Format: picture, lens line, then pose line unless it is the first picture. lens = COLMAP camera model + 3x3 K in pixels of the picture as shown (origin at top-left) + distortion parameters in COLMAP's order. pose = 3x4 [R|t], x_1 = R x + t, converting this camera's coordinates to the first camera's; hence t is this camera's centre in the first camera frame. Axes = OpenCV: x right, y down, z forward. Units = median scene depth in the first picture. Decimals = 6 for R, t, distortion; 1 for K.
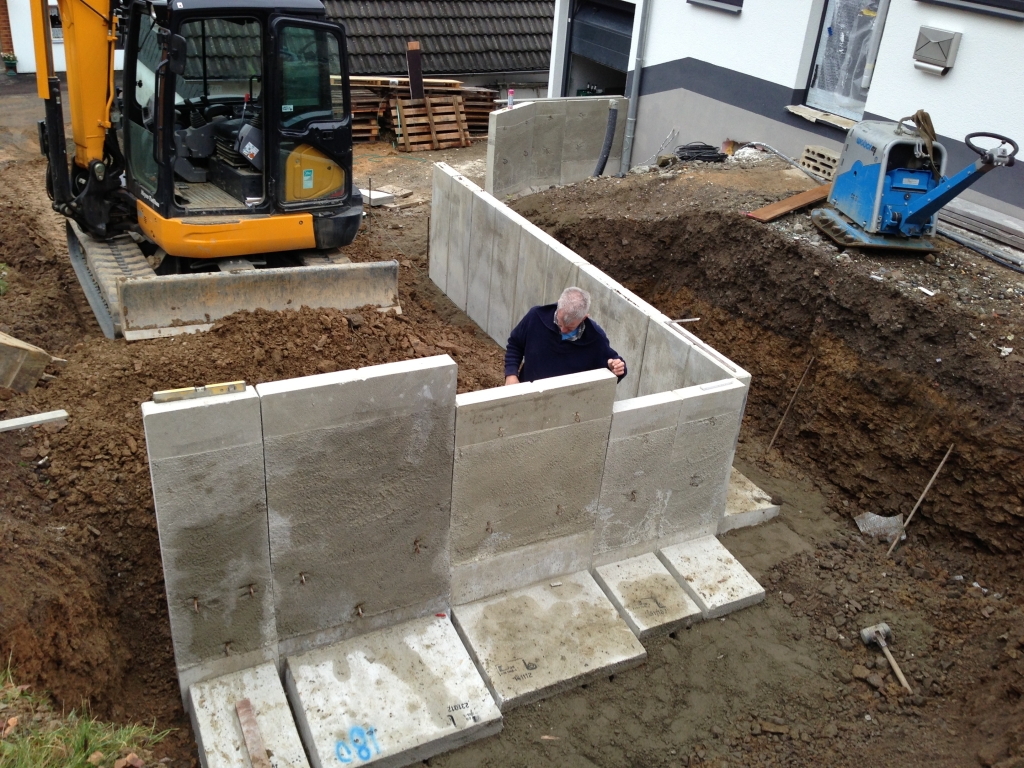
lens RADIAL K [[959.0, 0, 512.0], [0, 959.0, 384.0], [0, 0, 1]] dist [0.113059, -0.184093]
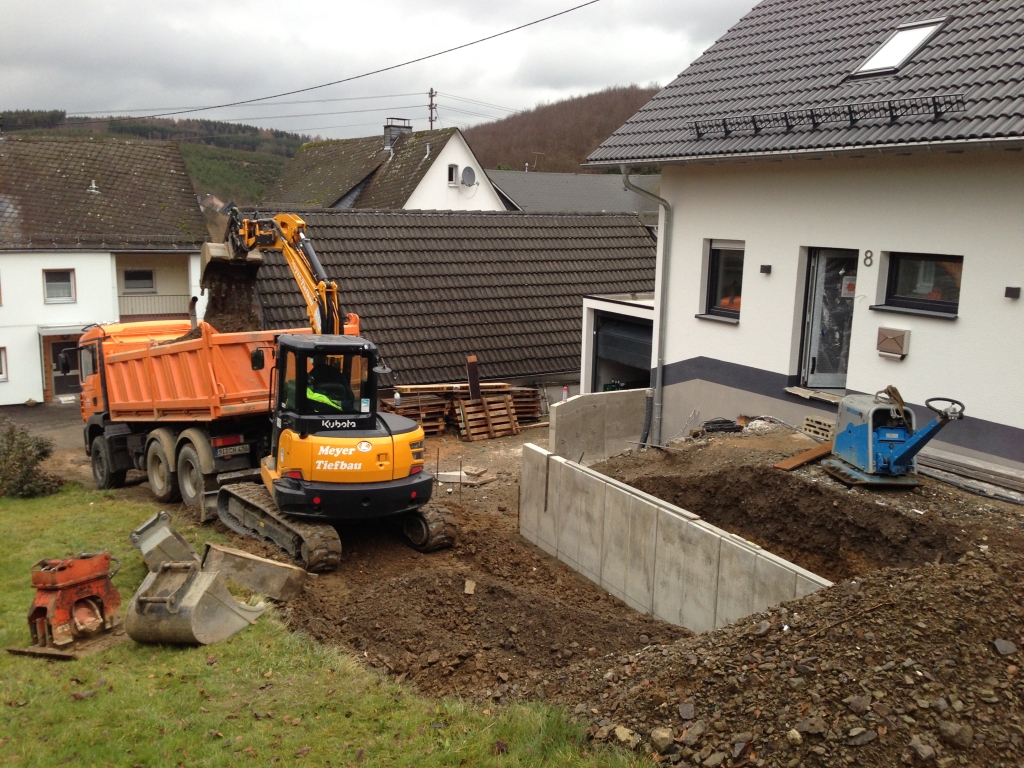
lens RADIAL K [[927.4, 0, 514.0], [0, 927.4, 387.8], [0, 0, 1]] dist [0.118862, -0.202605]
pose [[0.998245, -0.058643, 0.008272, -0.116682], [0.058511, 0.954973, -0.290865, 0.074473], [0.009157, 0.290839, 0.956728, -0.263296]]
